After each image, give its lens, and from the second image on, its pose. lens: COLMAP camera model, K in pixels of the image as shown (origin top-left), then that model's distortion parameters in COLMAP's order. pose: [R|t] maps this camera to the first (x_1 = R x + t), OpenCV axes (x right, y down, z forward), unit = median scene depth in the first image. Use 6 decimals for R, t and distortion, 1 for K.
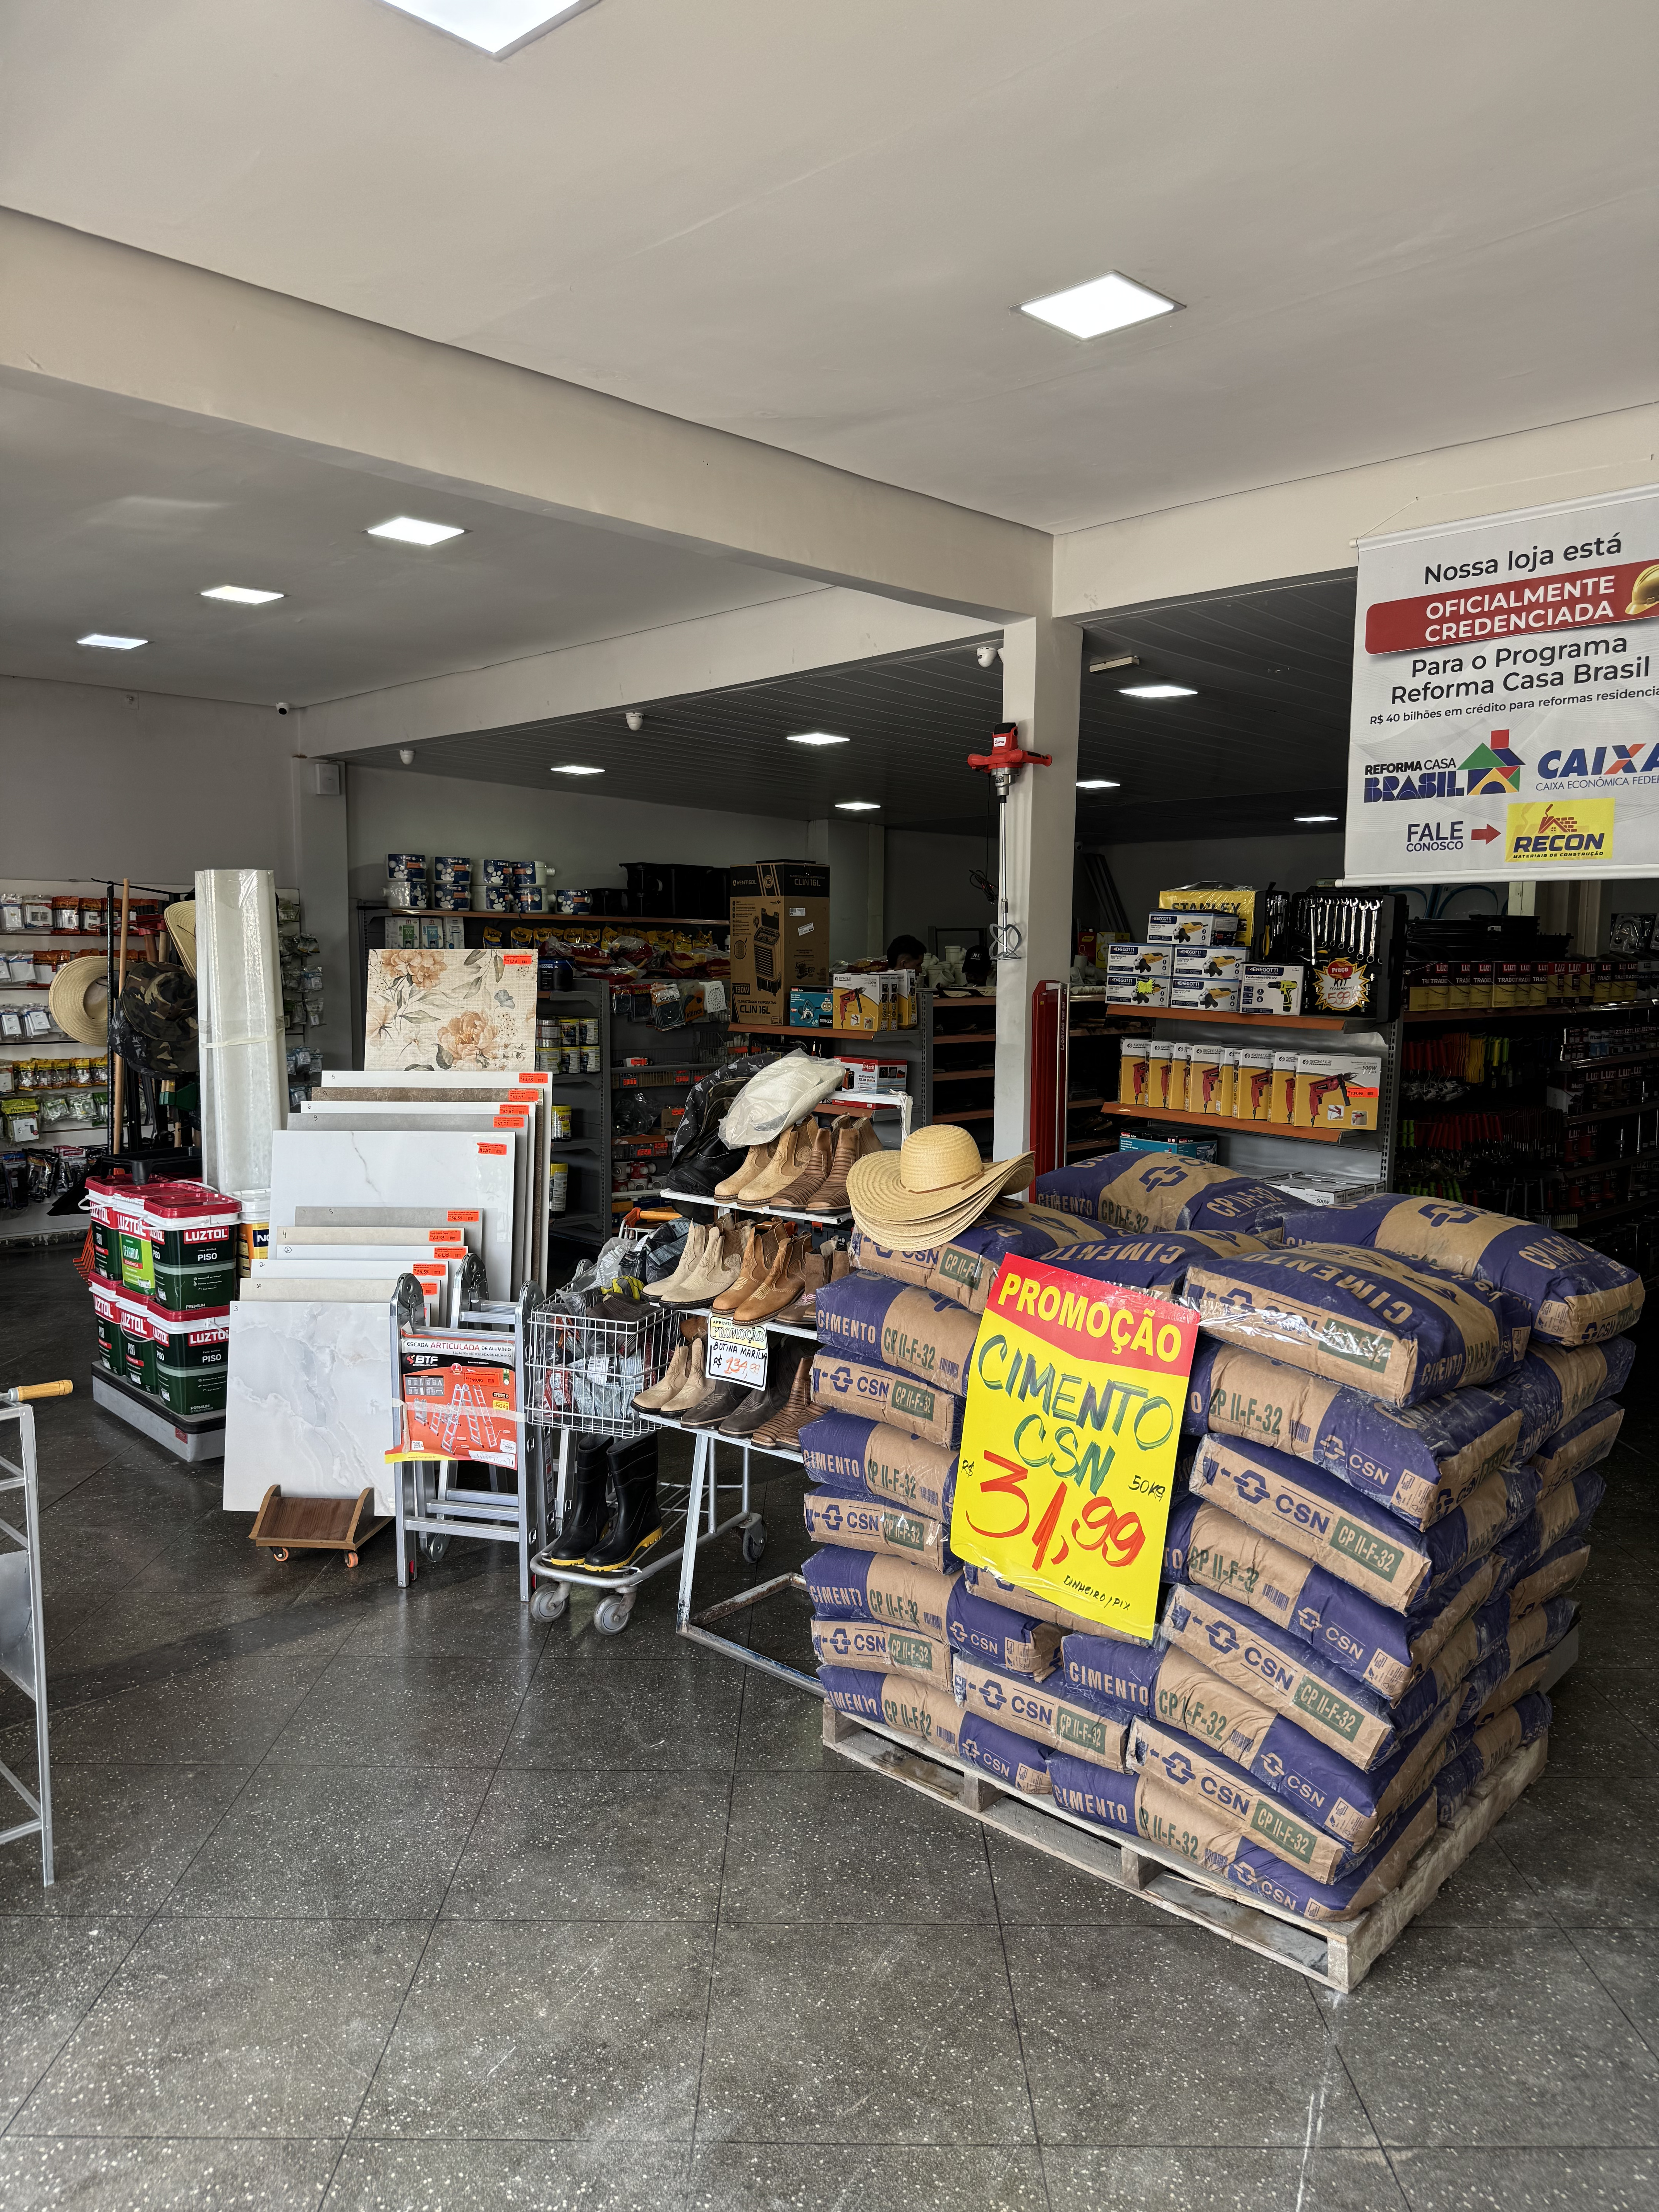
lens RADIAL K [[1567.2, 0, 833.9], [0, 1567.2, 1107.1], [0, 0, 1]] dist [0.000307, 0.000085]
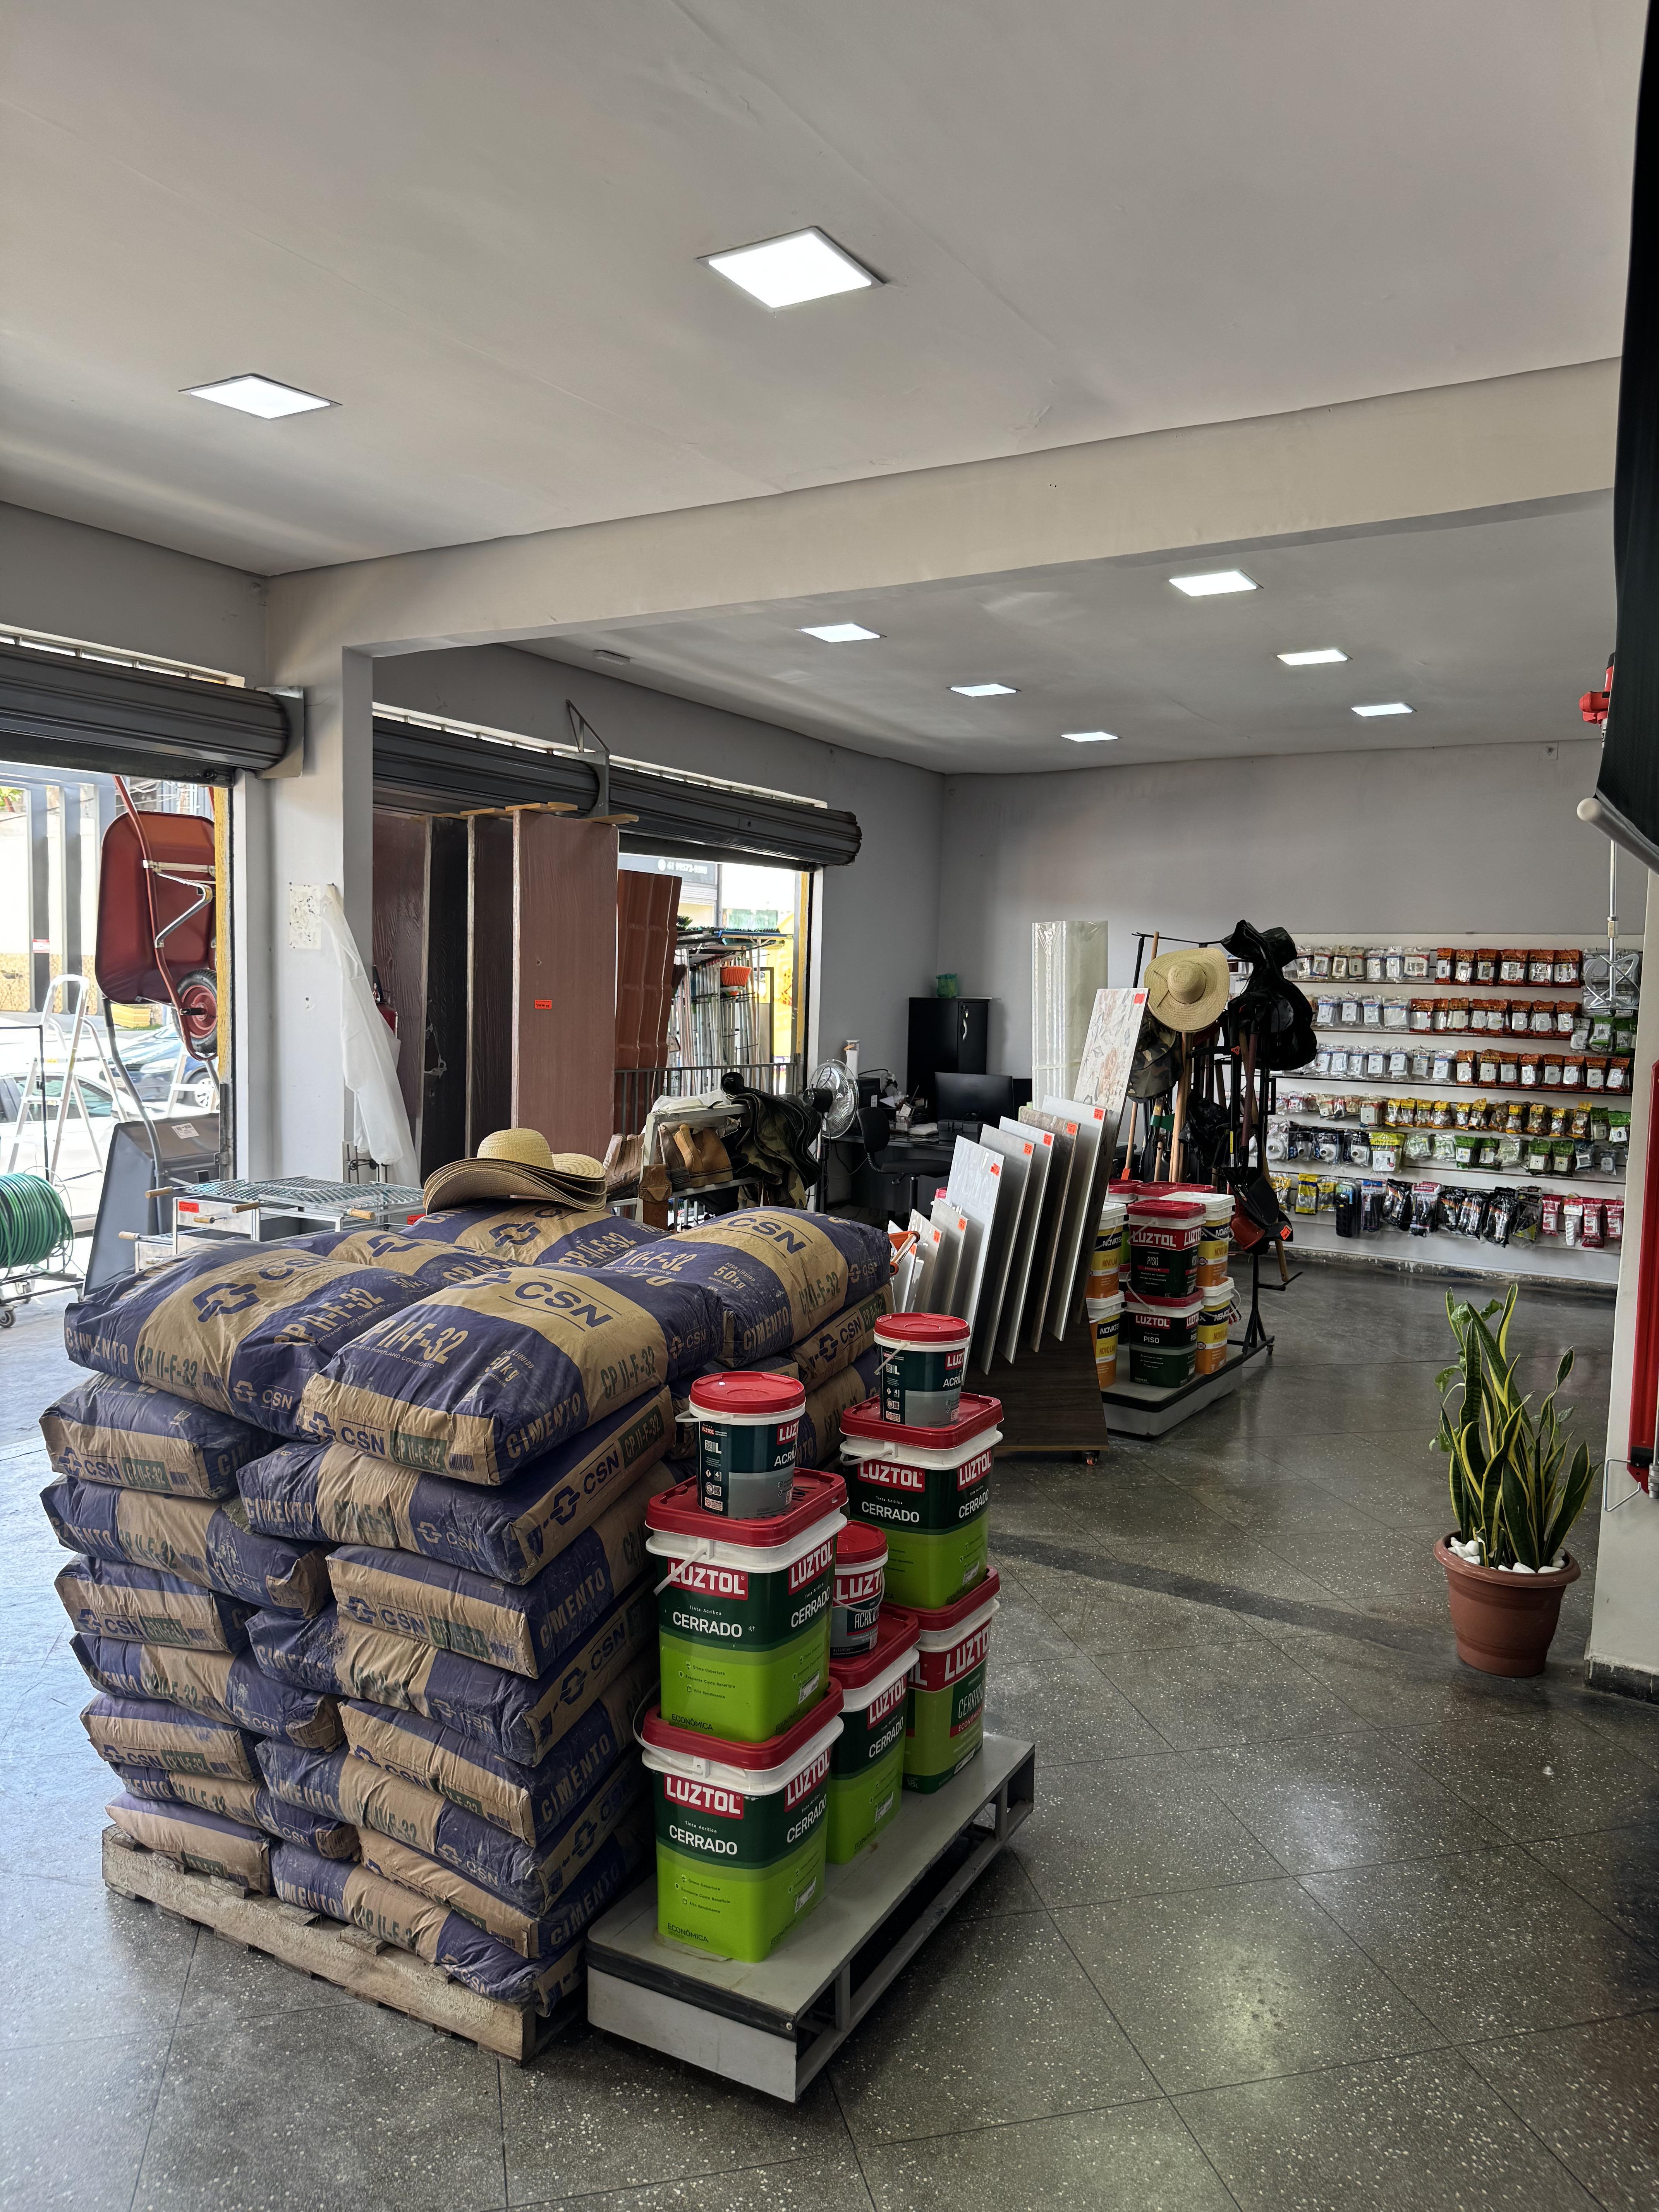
lens RADIAL K [[1567.2, 0, 833.2], [0, 1567.2, 1102.3], [0, 0, 1]] dist [0.000307, 0.000085]
pose [[0.261812, 0.078086, -0.961955, 0.432420], [-0.122114, 0.991391, 0.047240, -0.030833], [0.957362, 0.105100, 0.269094, 0.330117]]
